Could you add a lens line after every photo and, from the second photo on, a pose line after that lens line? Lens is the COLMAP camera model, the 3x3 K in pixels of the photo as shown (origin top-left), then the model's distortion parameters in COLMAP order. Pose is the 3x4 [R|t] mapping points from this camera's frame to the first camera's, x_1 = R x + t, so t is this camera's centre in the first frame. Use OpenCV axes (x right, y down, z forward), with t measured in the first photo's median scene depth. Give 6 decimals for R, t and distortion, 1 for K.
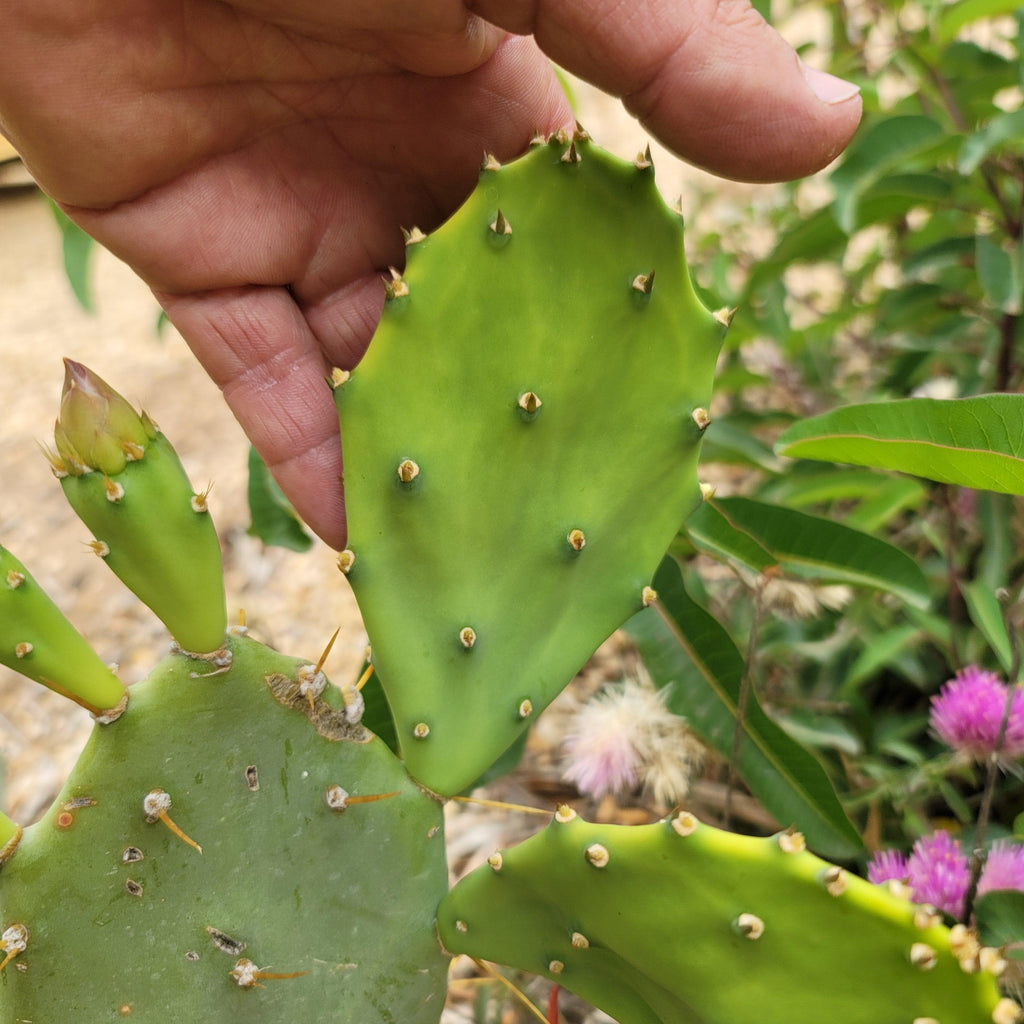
lens RADIAL K [[1069.0, 0, 515.2], [0, 1069.0, 527.5], [0, 0, 1]] dist [-0.026765, 0.051736]
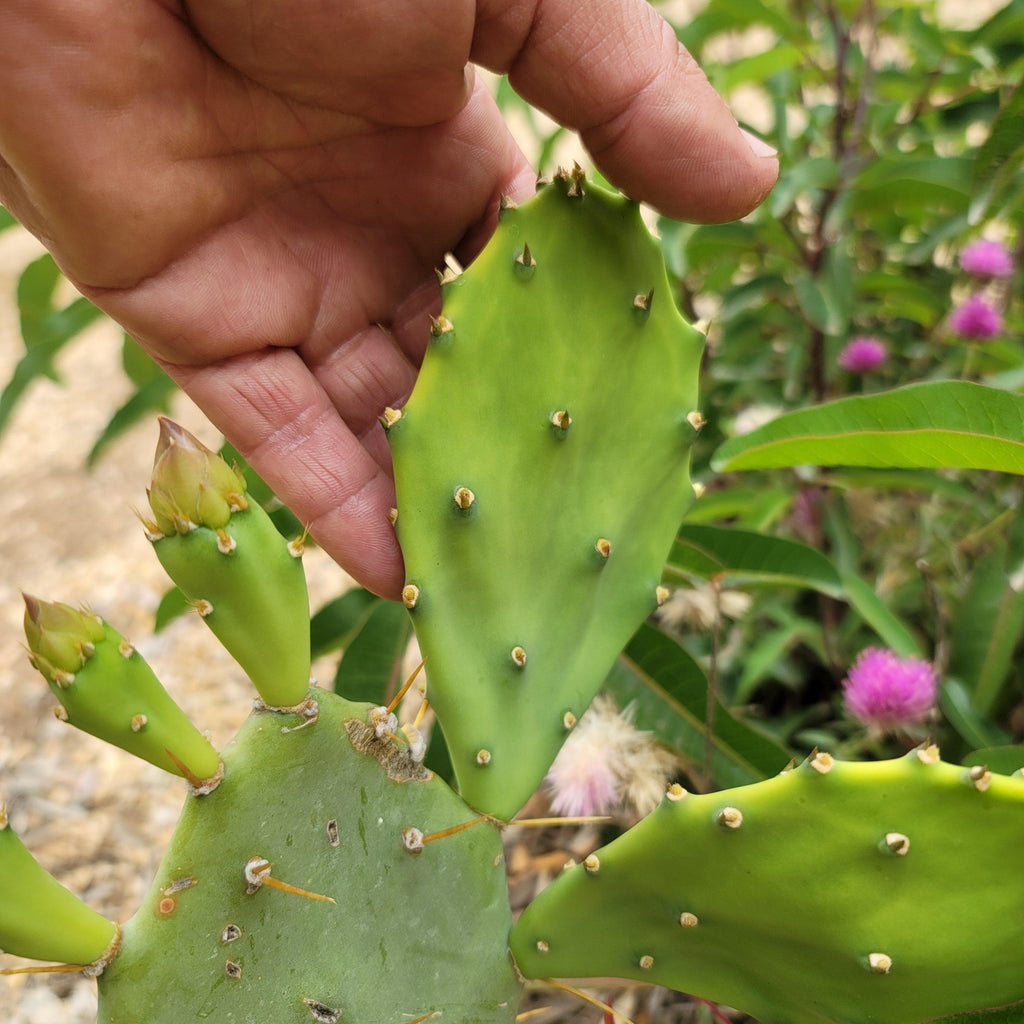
lens RADIAL K [[1045.1, 0, 530.8], [0, 1045.1, 515.9], [0, 0, 1]] dist [-0.008239, 0.002378]
pose [[0.970640, -0.141845, 0.194264, -0.217547], [0.157269, 0.985325, -0.066341, 0.038658], [-0.182003, 0.094945, 0.978703, -0.008285]]
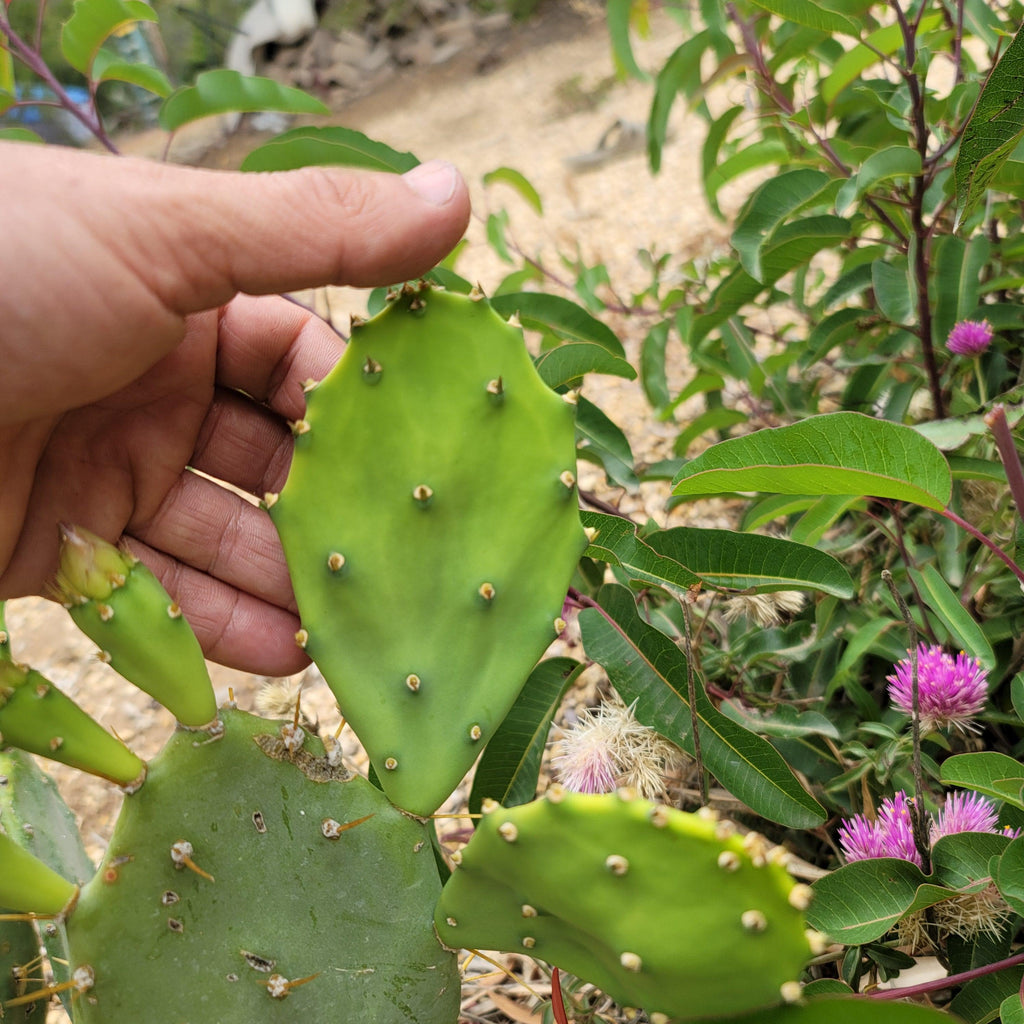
lens RADIAL K [[1003.8, 0, 512.0], [0, 1003.8, 512.0], [0, 0, 1]] dist [0.029089, -0.005818]
pose [[0.985985, -0.163490, -0.033230, 0.146606], [0.160549, 0.983986, -0.077429, 0.016415], [0.045357, 0.071009, 0.996444, -0.193832]]
